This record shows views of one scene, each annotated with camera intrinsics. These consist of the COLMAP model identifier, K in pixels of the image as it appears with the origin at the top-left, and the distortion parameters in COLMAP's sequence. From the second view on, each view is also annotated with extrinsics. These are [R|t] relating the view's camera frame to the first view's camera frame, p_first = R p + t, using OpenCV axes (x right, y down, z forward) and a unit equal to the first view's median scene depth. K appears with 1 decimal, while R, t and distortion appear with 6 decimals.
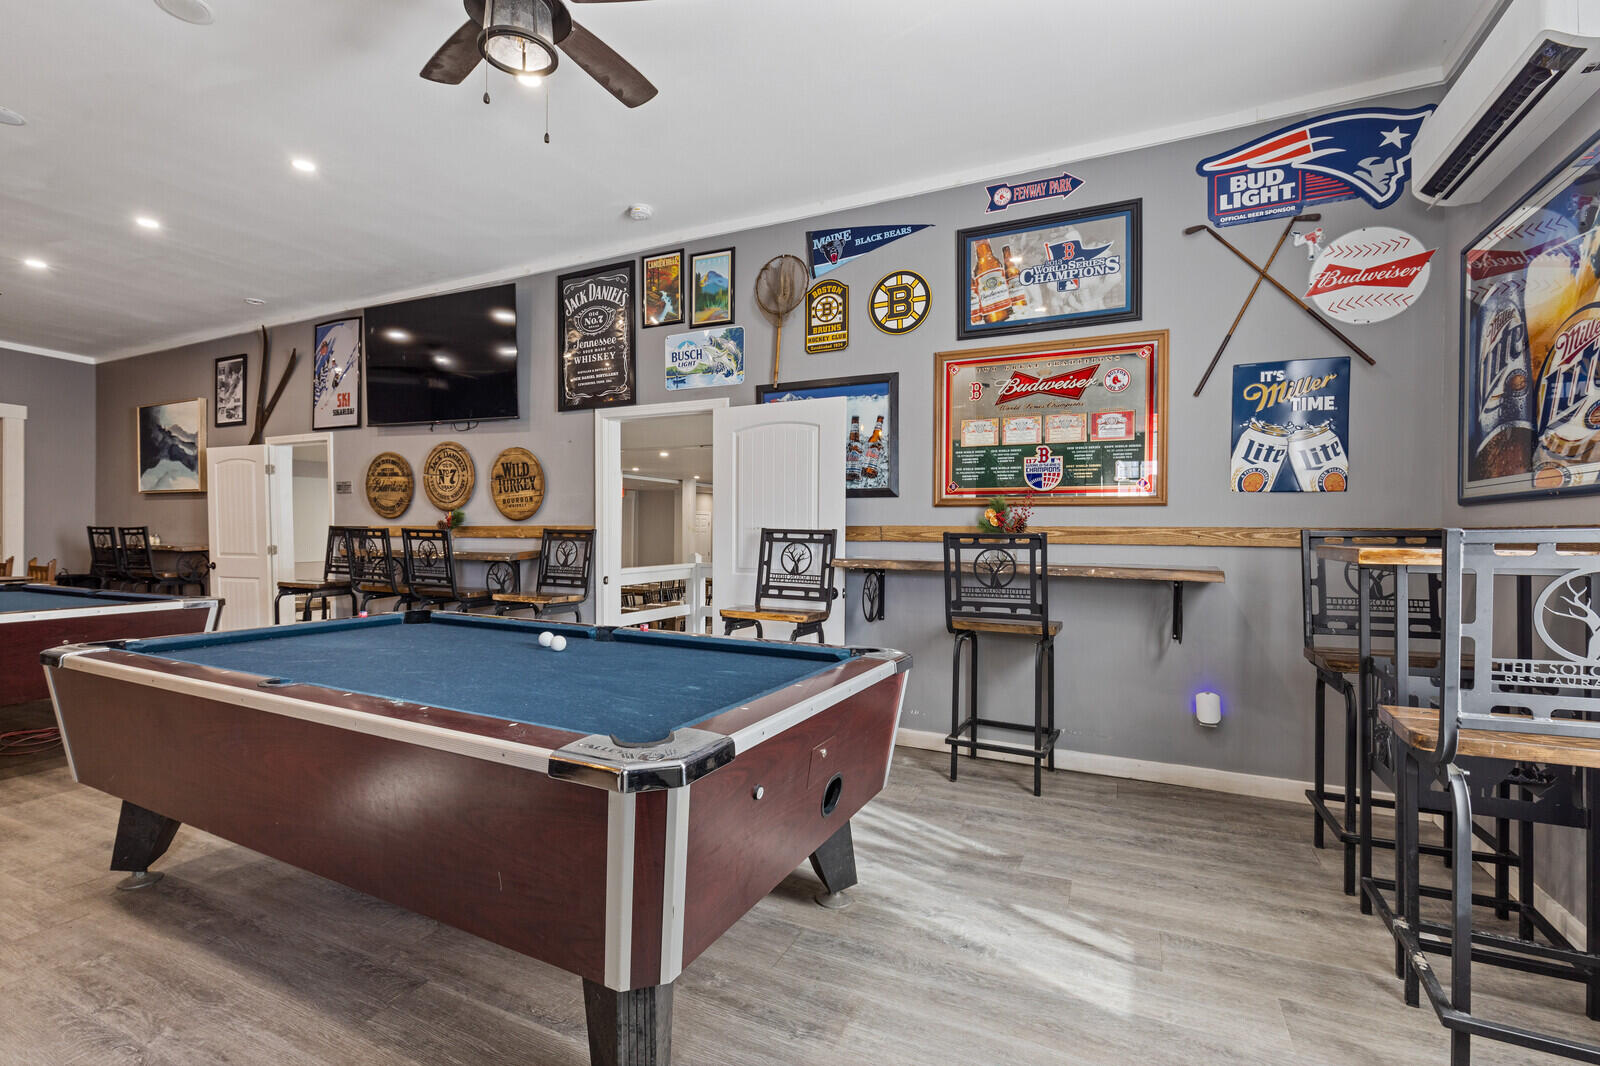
lens RADIAL K [[732.3, 0, 800.0], [0, 732.3, 533.0], [0, 0, 1]] dist [-0.000562, -0.001470]
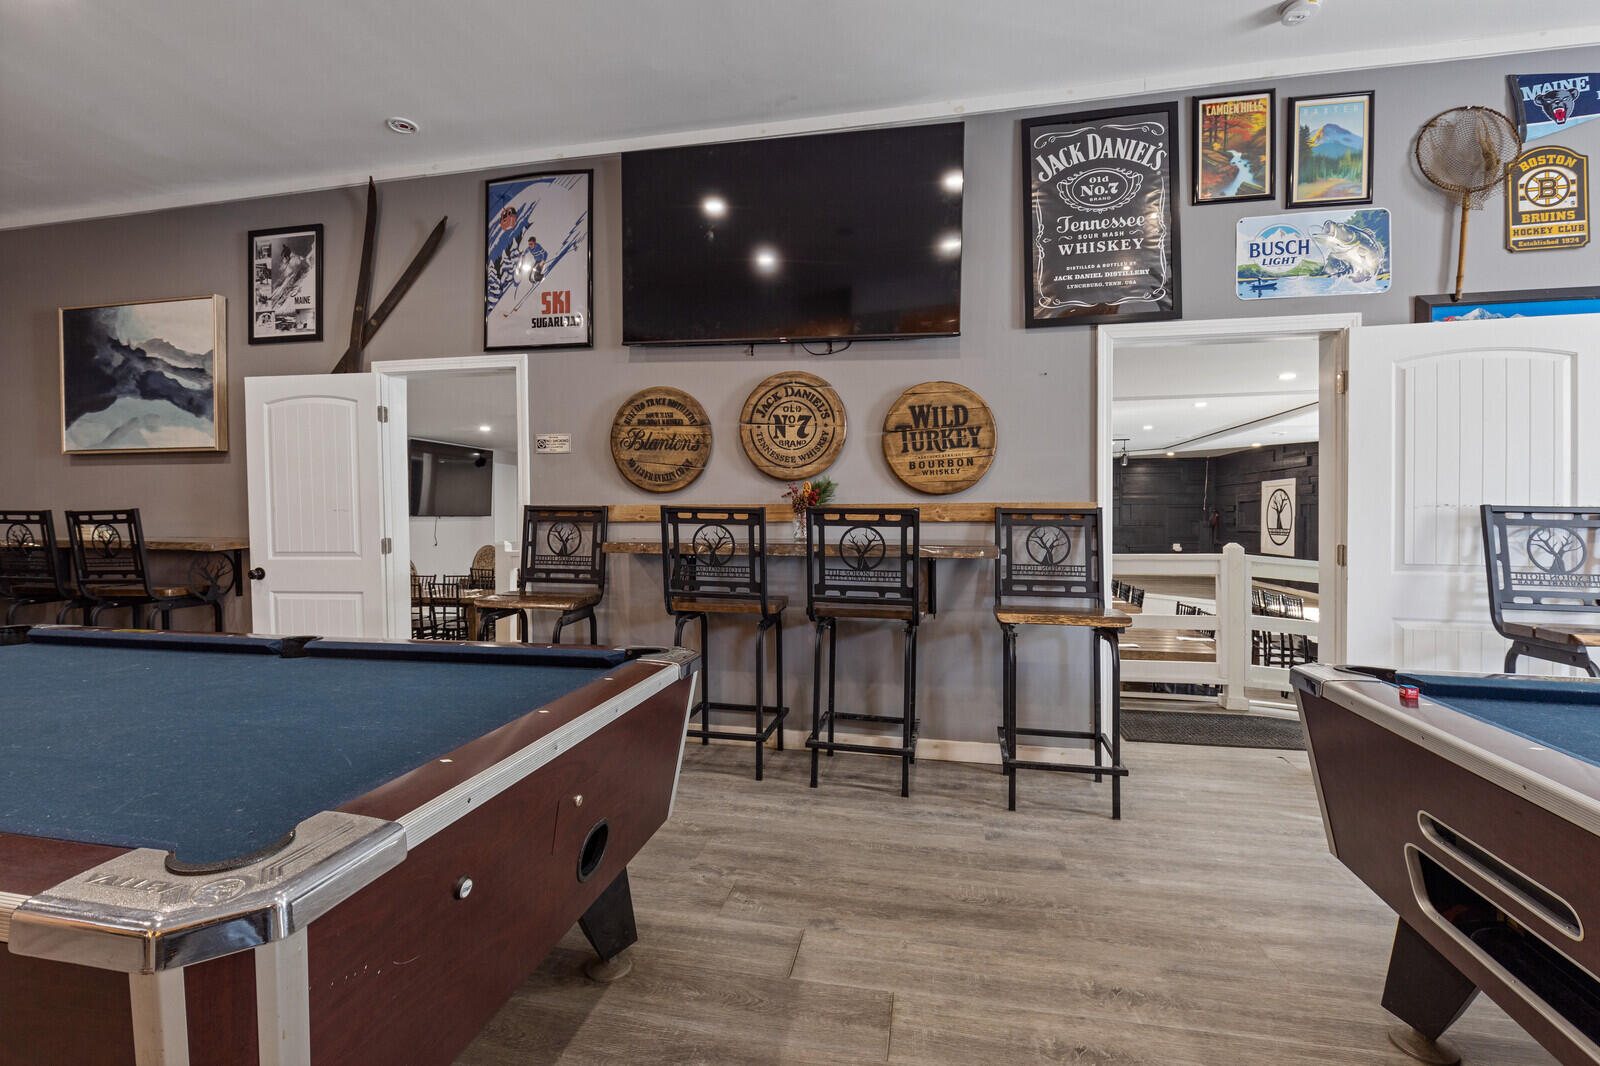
lens RADIAL K [[812.0, 0, 795.4], [0, 812.0, 516.6], [0, 0, 1]] dist [-0.010841, 0.001894]
pose [[0.976162, -0.008960, 0.216858, -0.668738], [0.007631, 0.999947, 0.006967, -0.004180], [-0.216909, -0.005146, 0.976178, 0.330174]]
